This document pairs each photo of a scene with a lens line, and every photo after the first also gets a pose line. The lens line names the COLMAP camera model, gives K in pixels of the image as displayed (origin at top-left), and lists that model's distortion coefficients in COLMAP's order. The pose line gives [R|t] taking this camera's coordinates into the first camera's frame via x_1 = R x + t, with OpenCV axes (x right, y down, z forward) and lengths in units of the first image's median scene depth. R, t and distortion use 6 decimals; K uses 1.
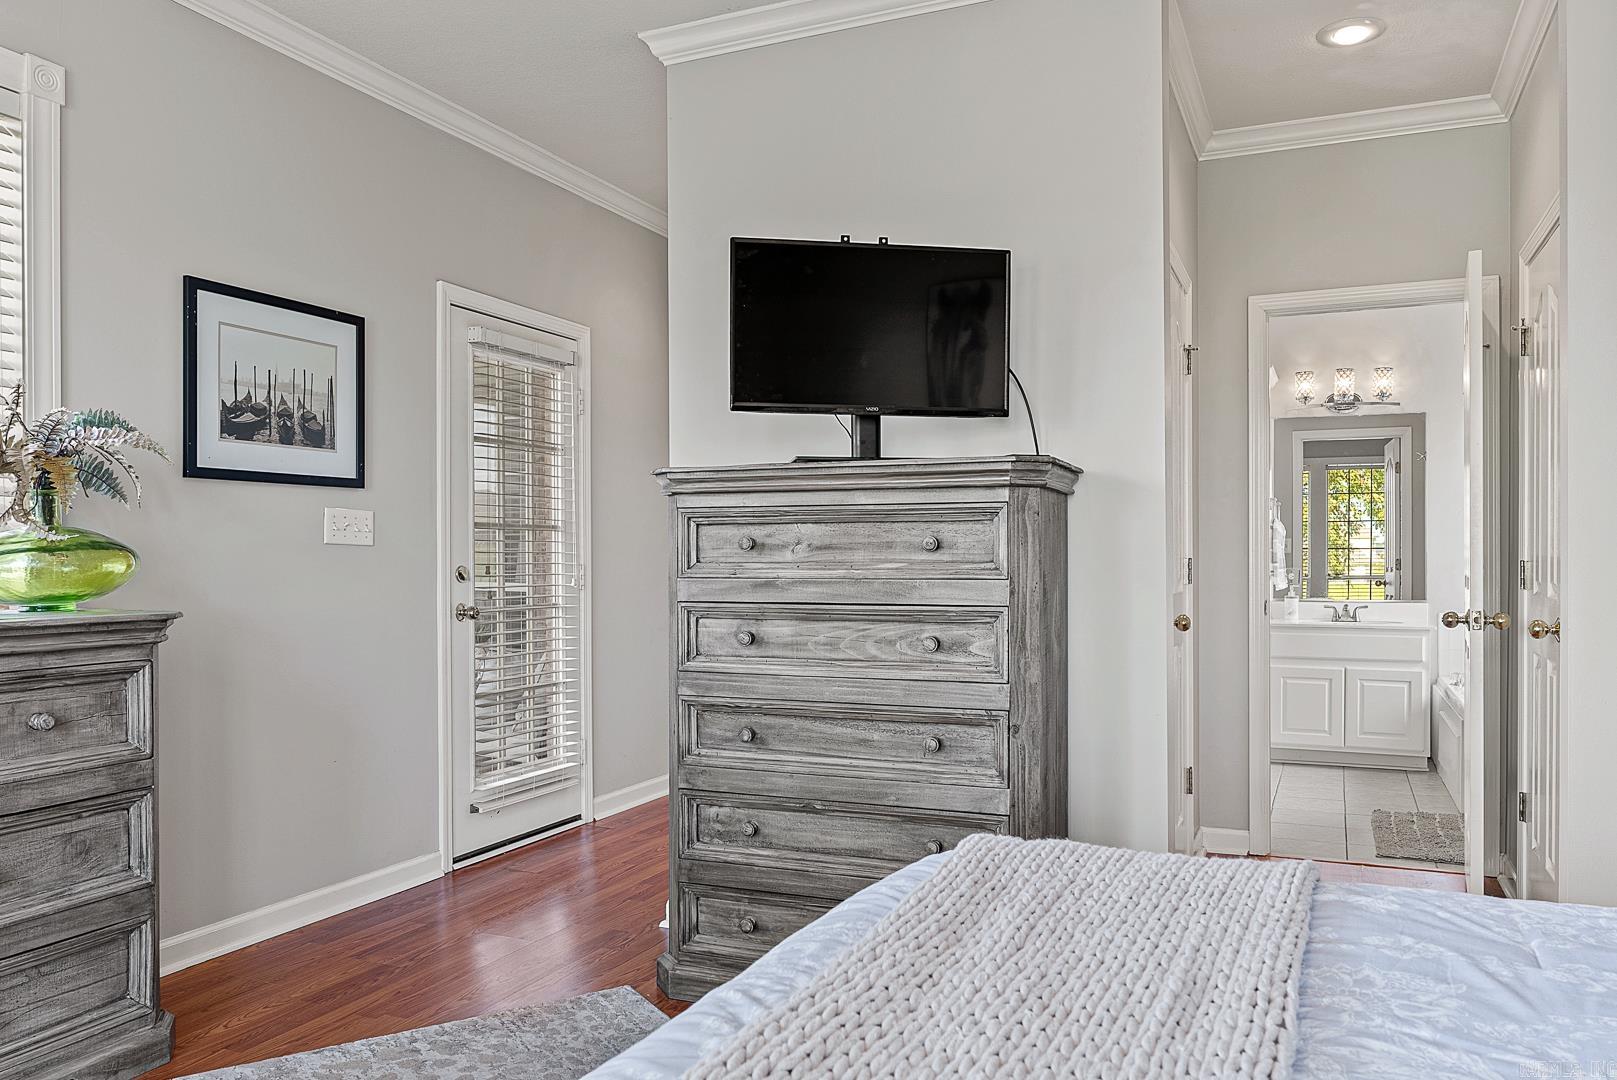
lens RADIAL K [[1199.1, 0, 801.6], [0, 1199.1, 545.8], [0, 0, 1]] dist [-0.018975, 0.000439]
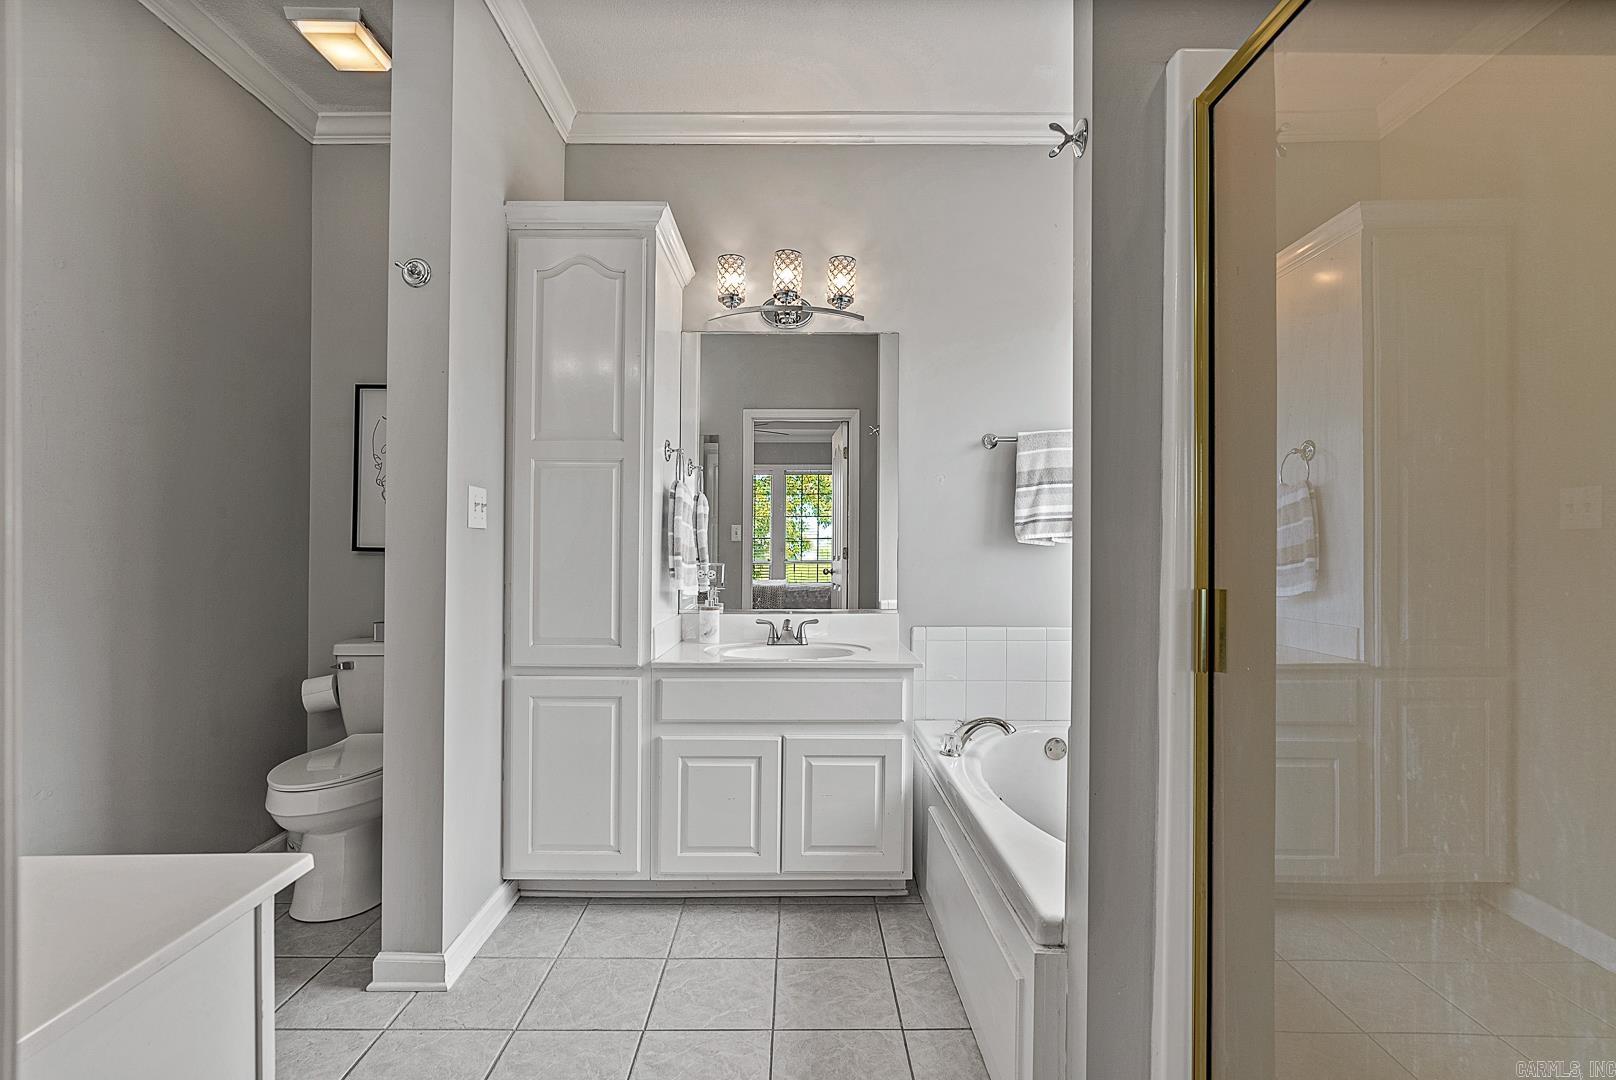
lens RADIAL K [[739.0, 0, 807.4], [0, 739.0, 539.9], [0, 0, 1]] dist [-0.012887, 0.003904]
pose [[0.907517, 0.007290, 0.419952, 0.296373], [-0.008891, 0.999959, 0.001856, 0.005598], [-0.419921, -0.005419, 0.907545, 0.630385]]
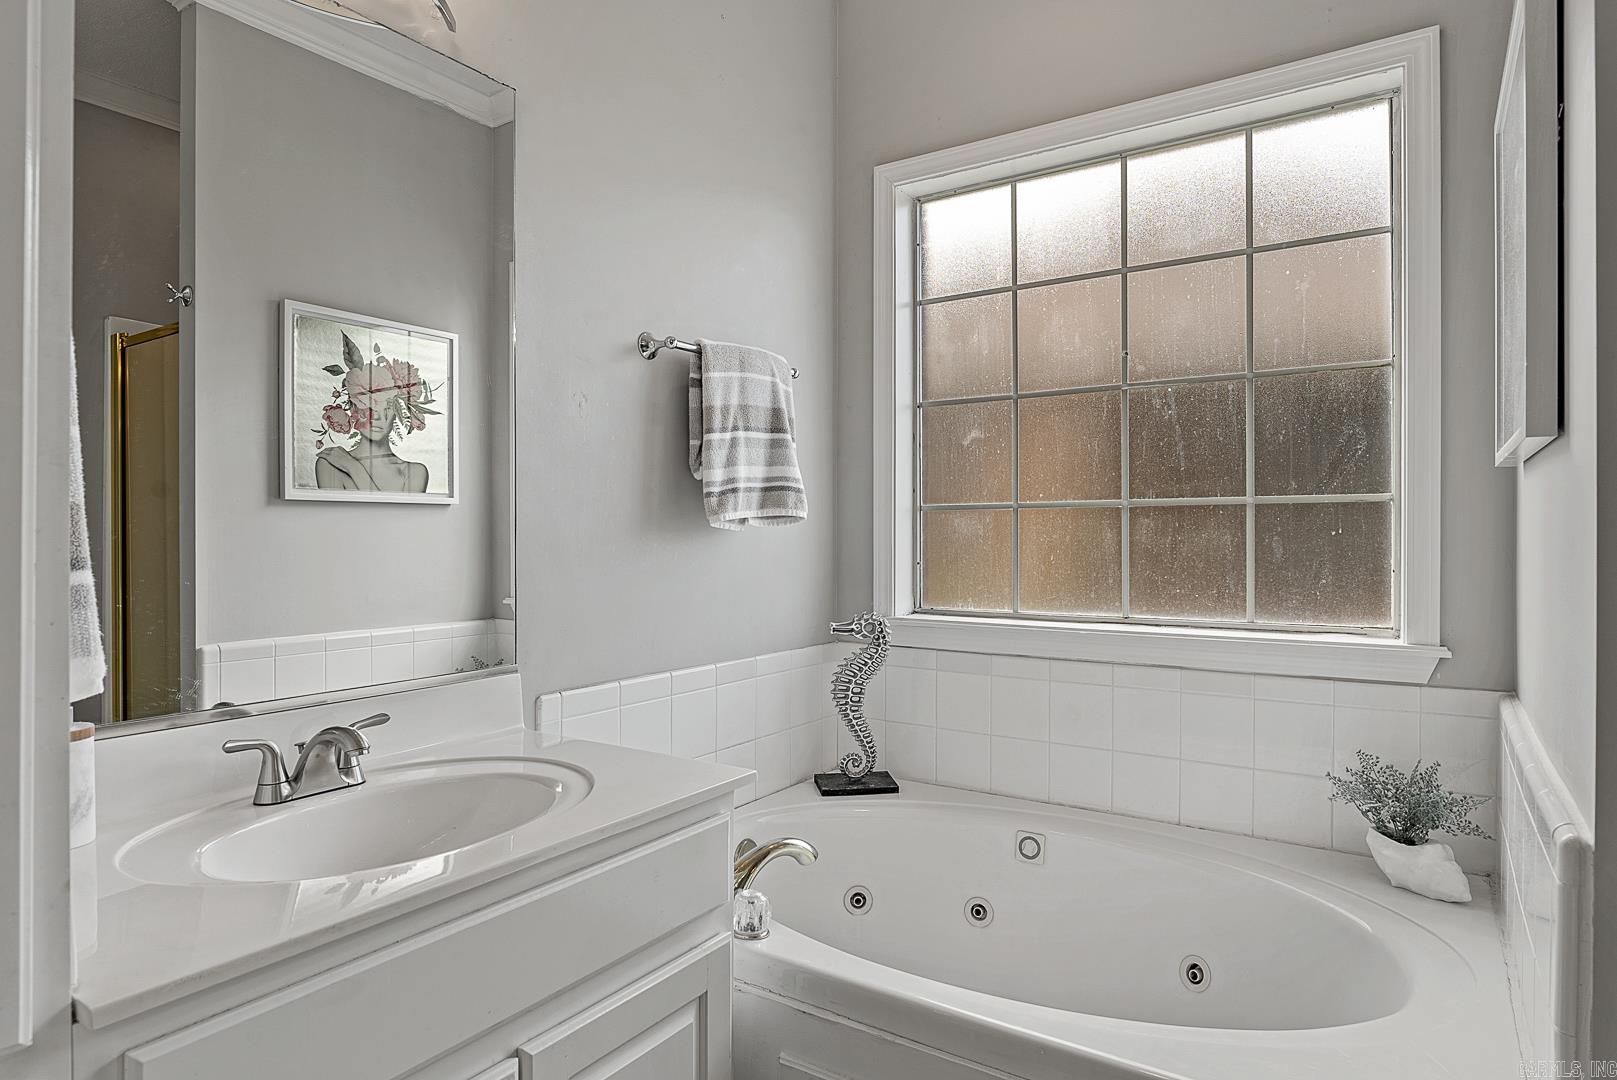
lens RADIAL K [[913.8, 0, 816.7], [0, 913.8, 537.9], [0, 0, 1]] dist [-0.007529, -0.000027]
pose [[0.166164, -0.003943, 0.986090, 0.287140], [-0.011610, 0.999915, 0.005955, 0.008468], [-0.986030, -0.012438, 0.166104, 0.866521]]
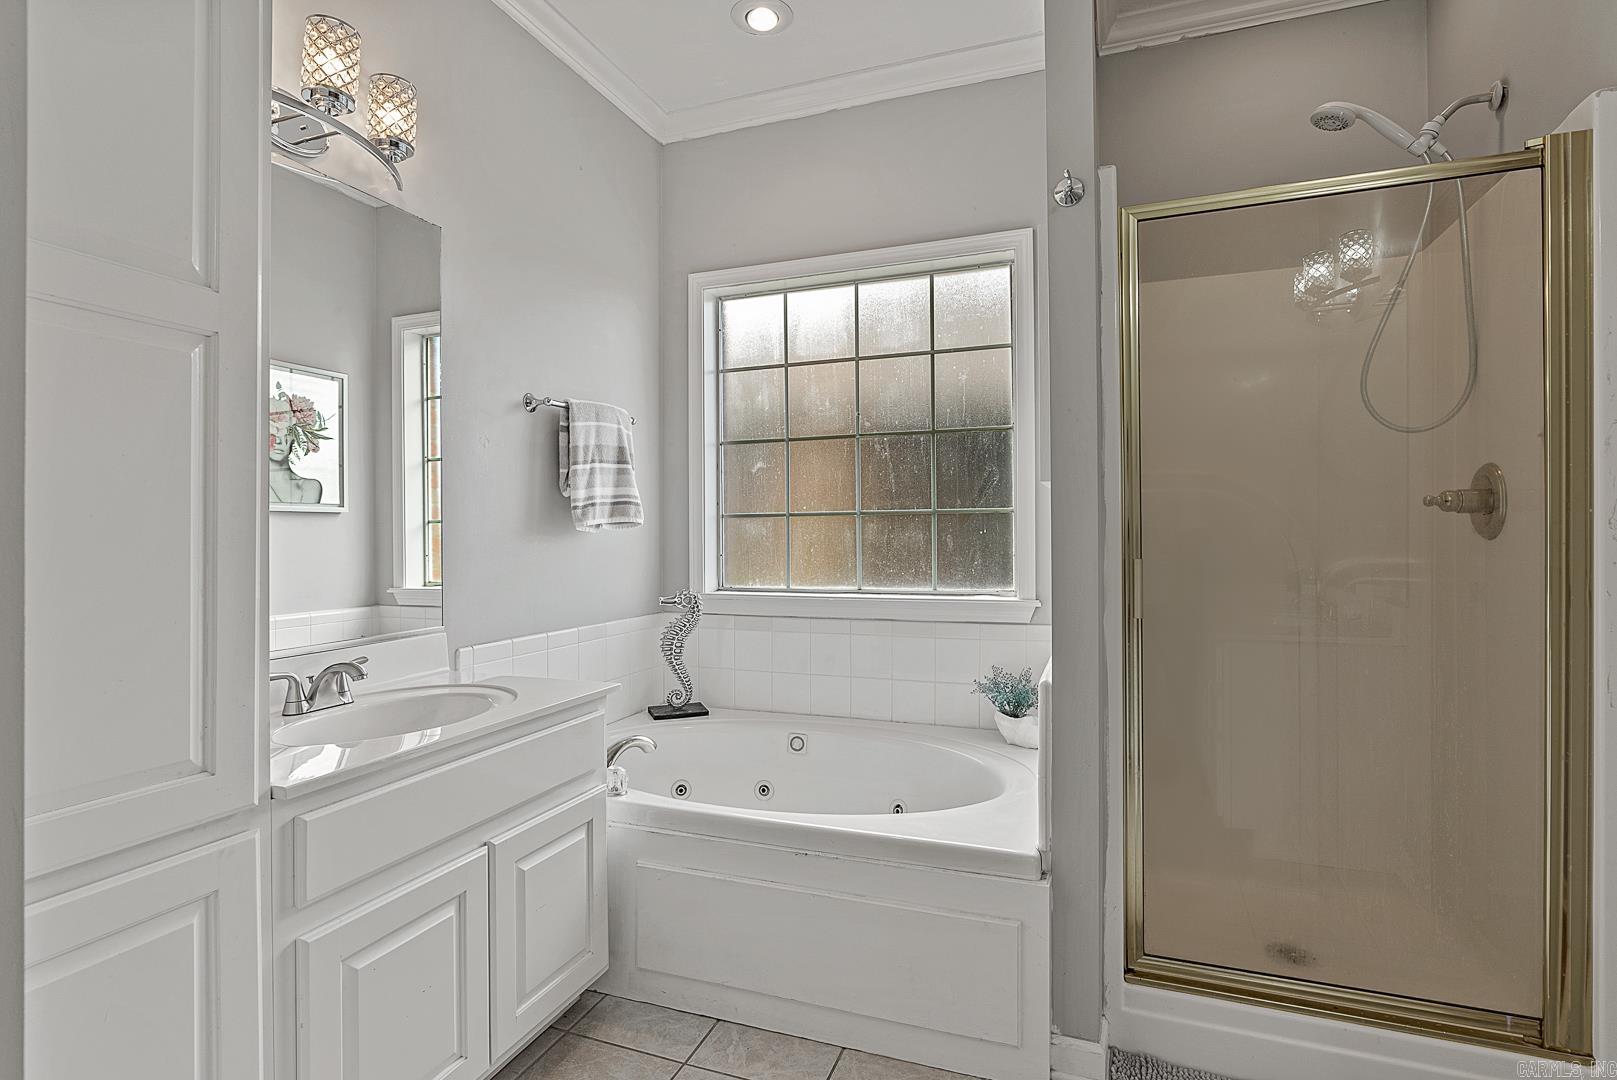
lens RADIAL K [[785.7, 0, 809.3], [0, 785.7, 534.1], [0, 0, 1]] dist [-0.010358, 0.000711]
pose [[-0.057410, 0.001466, 0.998350, 0.203844], [-0.006112, 0.999980, -0.001820, 0.008891], [-0.998332, -0.006206, -0.057399, 0.862679]]
